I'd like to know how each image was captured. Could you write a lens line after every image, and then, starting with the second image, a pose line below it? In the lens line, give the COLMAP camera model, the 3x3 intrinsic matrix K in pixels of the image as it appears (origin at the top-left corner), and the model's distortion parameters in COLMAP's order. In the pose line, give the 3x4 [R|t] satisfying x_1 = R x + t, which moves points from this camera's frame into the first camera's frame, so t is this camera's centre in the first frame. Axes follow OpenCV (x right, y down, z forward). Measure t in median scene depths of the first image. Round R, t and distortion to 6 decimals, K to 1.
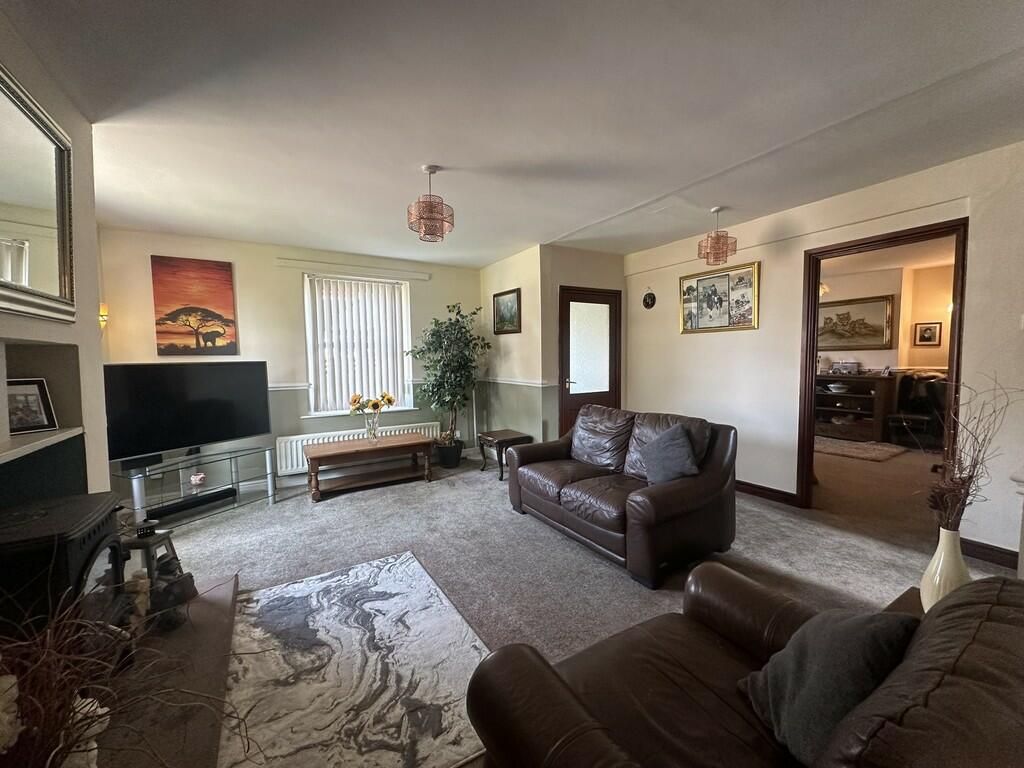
lens RADIAL K [[409.6, 0, 511.5], [0, 409.6, 379.9], [0, 0, 1]] dist [-0.000948, -0.000051]
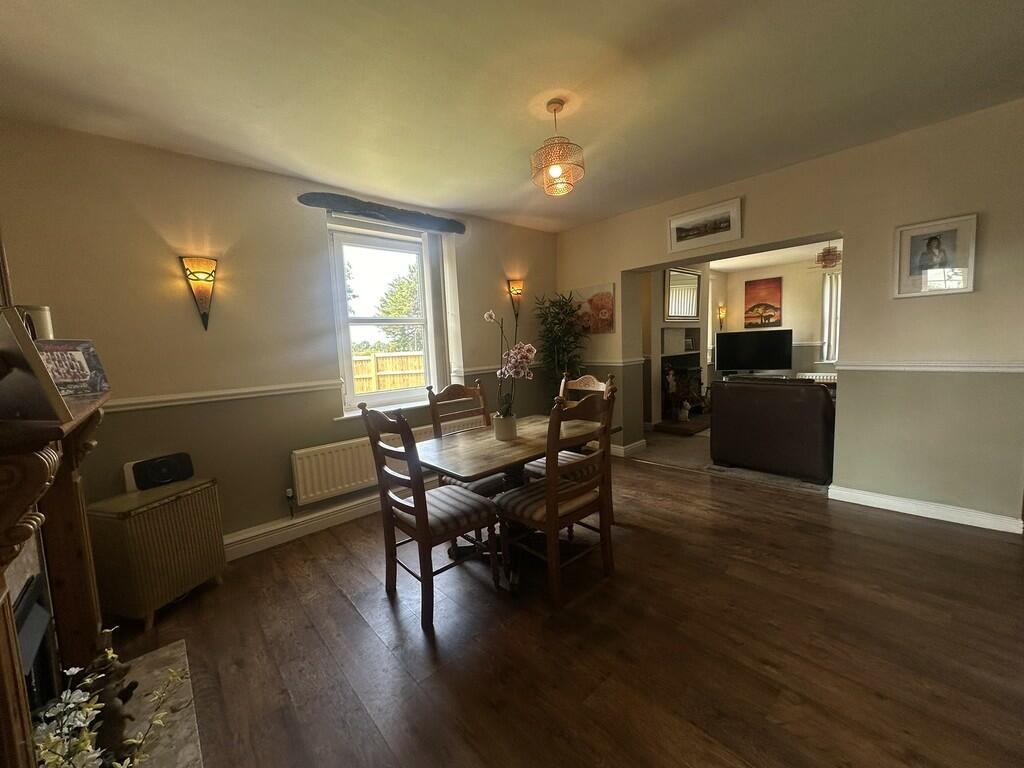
lens RADIAL K [[409.6, 0, 511.7], [0, 409.6, 379.6], [0, 0, 1]] dist [-0.000948, -0.000051]
pose [[0.197476, 0.095419, -0.975653, 0.972675], [-0.013187, 0.995420, 0.094683, 0.021165], [0.980219, -0.005831, 0.197830, -0.599604]]
